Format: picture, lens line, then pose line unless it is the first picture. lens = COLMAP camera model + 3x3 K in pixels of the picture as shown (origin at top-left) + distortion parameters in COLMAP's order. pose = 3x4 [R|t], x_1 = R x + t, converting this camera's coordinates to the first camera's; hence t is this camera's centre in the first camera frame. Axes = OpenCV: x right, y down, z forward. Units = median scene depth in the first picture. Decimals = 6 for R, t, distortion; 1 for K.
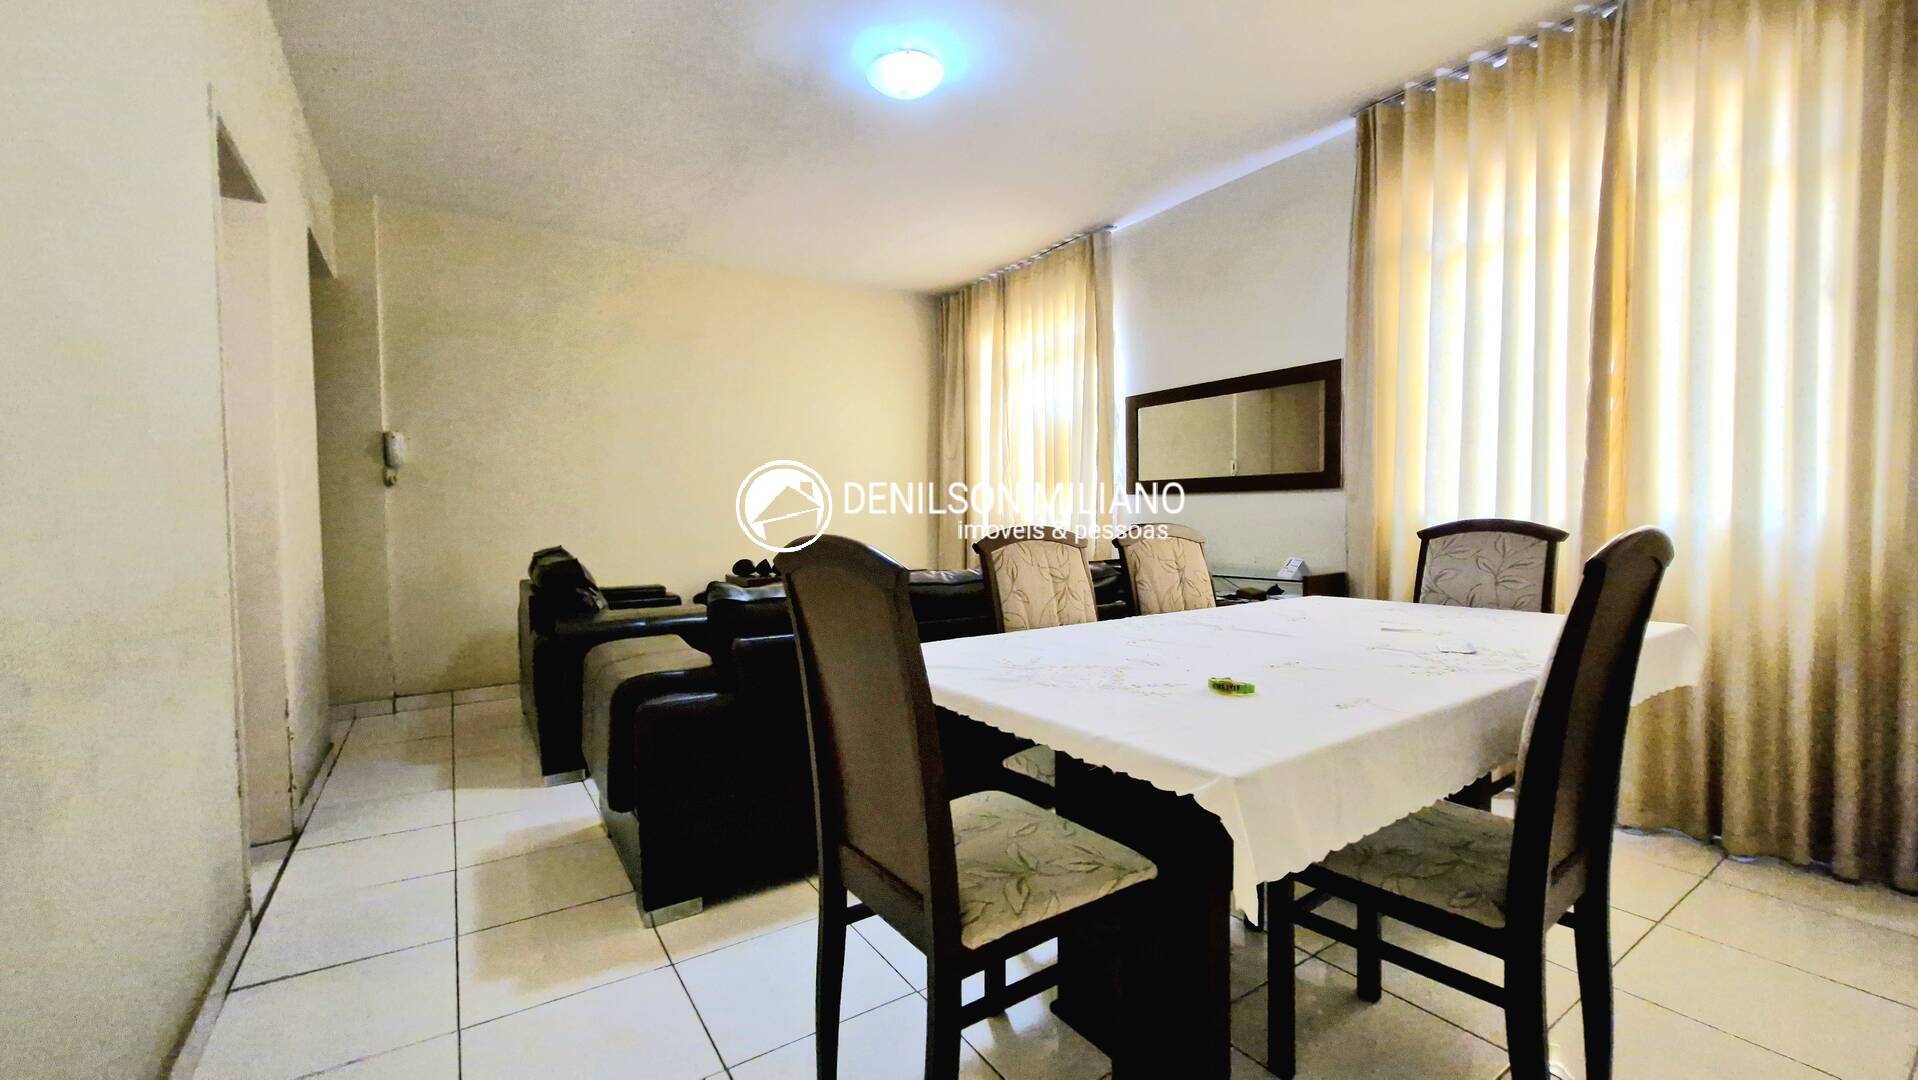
lens RADIAL K [[762.4, 0, 959.0], [0, 762.4, 540.0], [0, 0, 1]] dist [-0.000489, -0.000072]
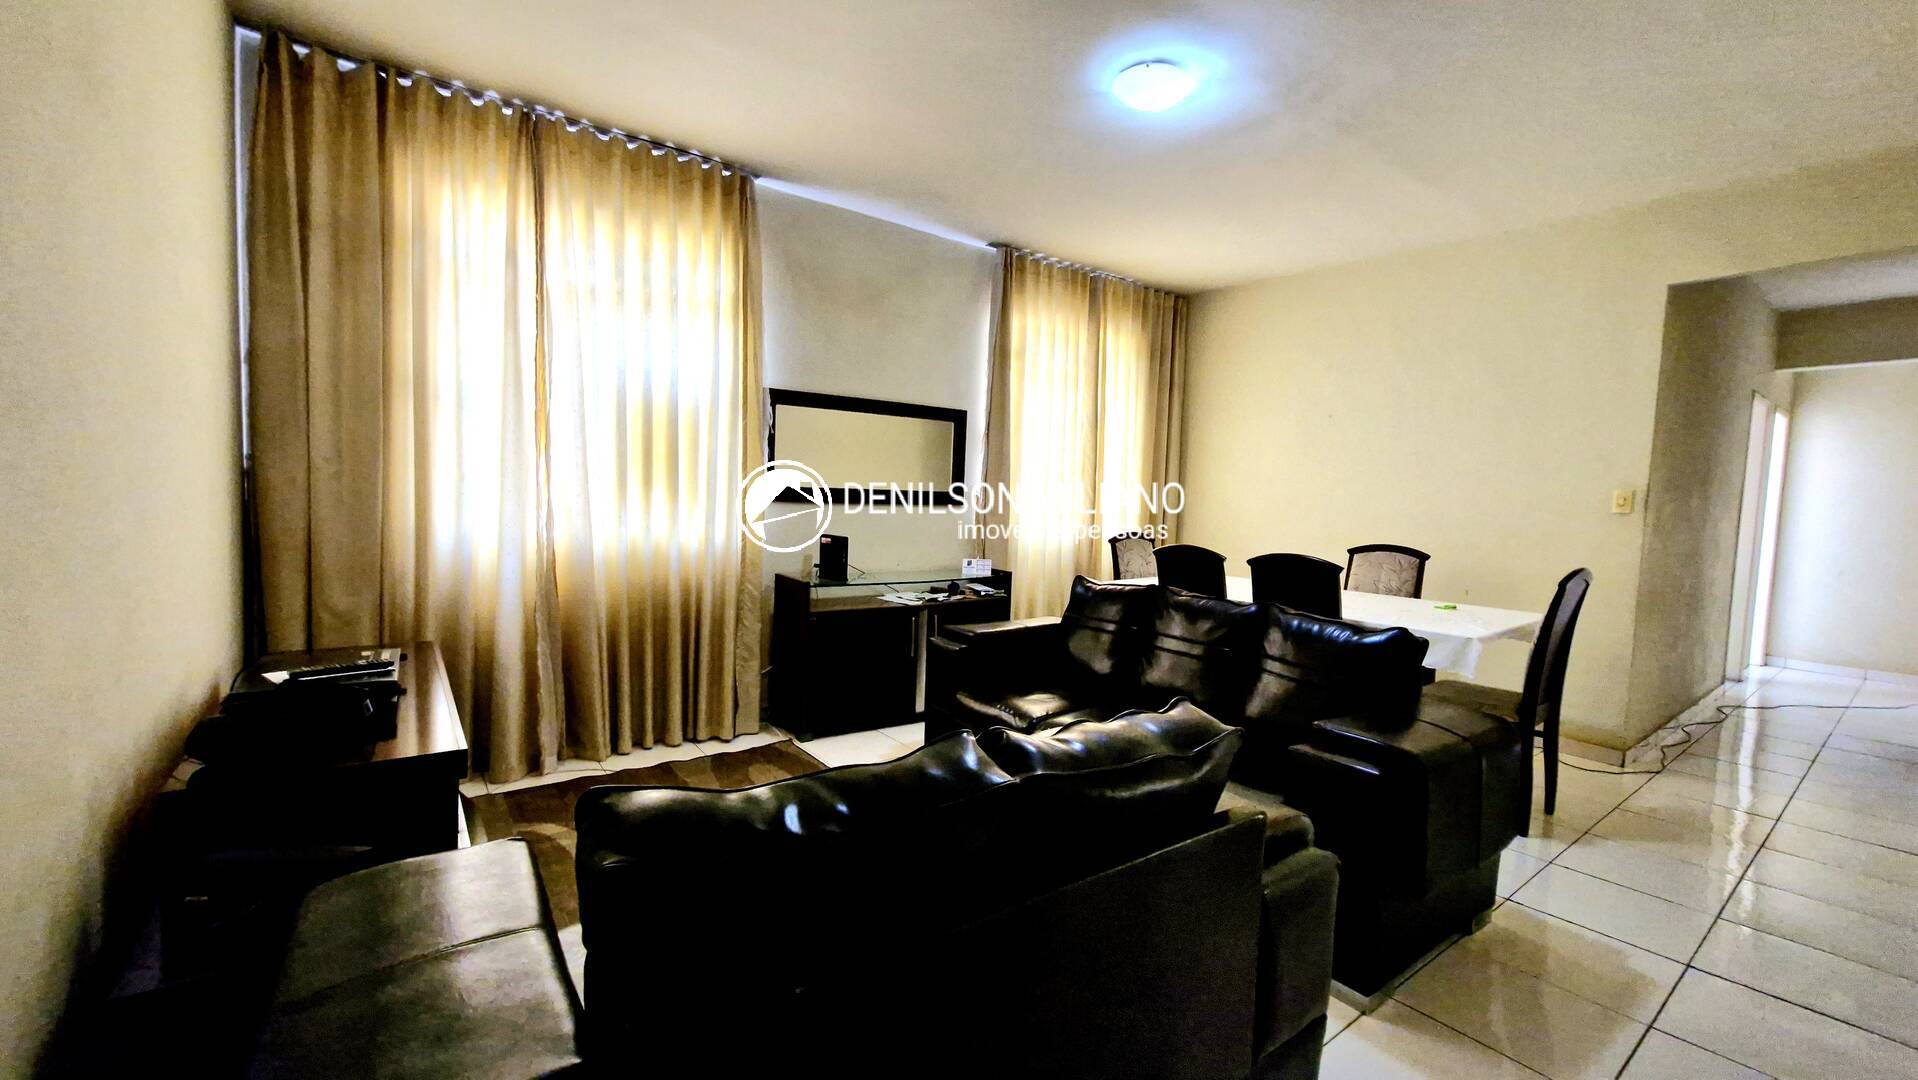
lens RADIAL K [[762.4, 0, 959.0], [0, 762.4, 540.0], [0, 0, 1]] dist [-0.000489, -0.000072]
pose [[-0.044422, -0.065067, 0.996892, -0.770363], [-0.003286, 0.997881, 0.064985, -0.083189], [-0.999007, -0.000389, -0.044542, 0.953331]]
